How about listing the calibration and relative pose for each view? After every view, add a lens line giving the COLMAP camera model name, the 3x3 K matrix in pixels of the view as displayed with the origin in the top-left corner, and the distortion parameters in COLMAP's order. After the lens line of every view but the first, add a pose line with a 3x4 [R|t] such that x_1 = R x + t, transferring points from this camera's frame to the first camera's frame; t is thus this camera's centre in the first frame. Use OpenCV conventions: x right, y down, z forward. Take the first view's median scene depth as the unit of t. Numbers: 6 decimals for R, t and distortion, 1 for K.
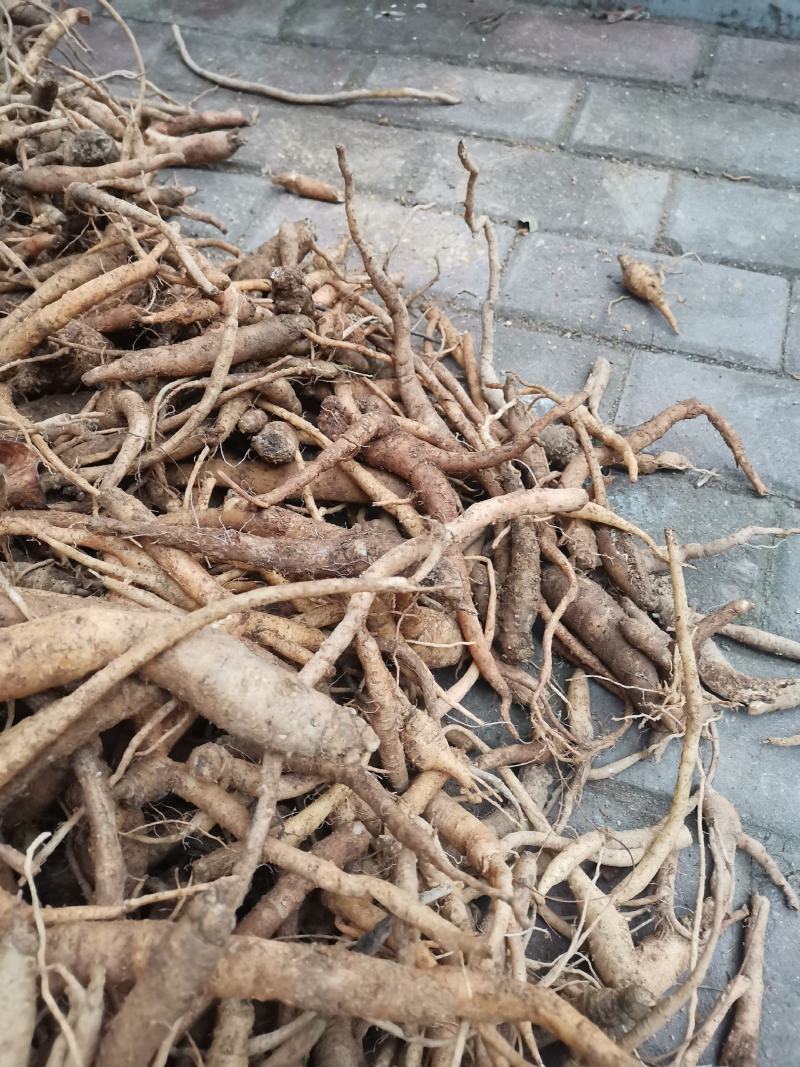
lens RADIAL K [[831.3, 0, 397.6], [0, 831.3, 536.0], [0, 0, 1]] dist [0.023596, -0.014219]
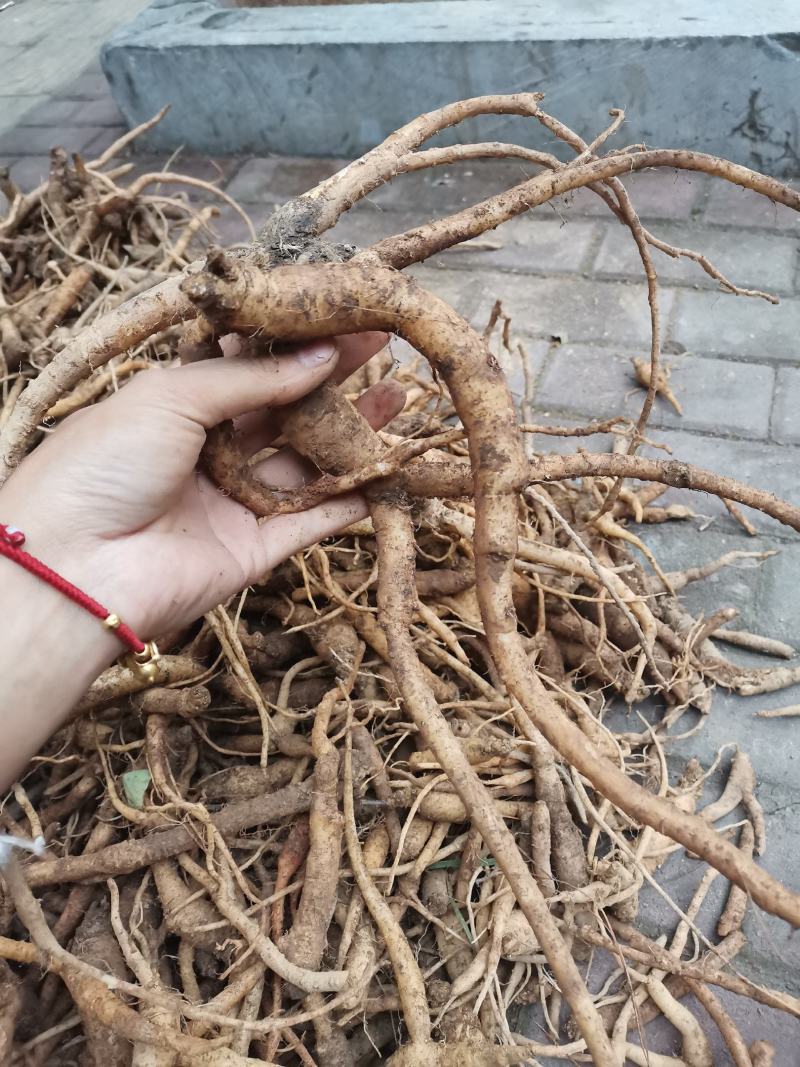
lens RADIAL K [[831.3, 0, 405.4], [0, 831.3, 534.6], [0, 0, 1]] dist [0.023596, -0.014219]
pose [[0.995775, -0.047731, -0.078443, 0.008761], [0.037883, 0.991738, -0.122559, 0.073289], [0.083645, 0.119070, 0.989356, -0.252966]]
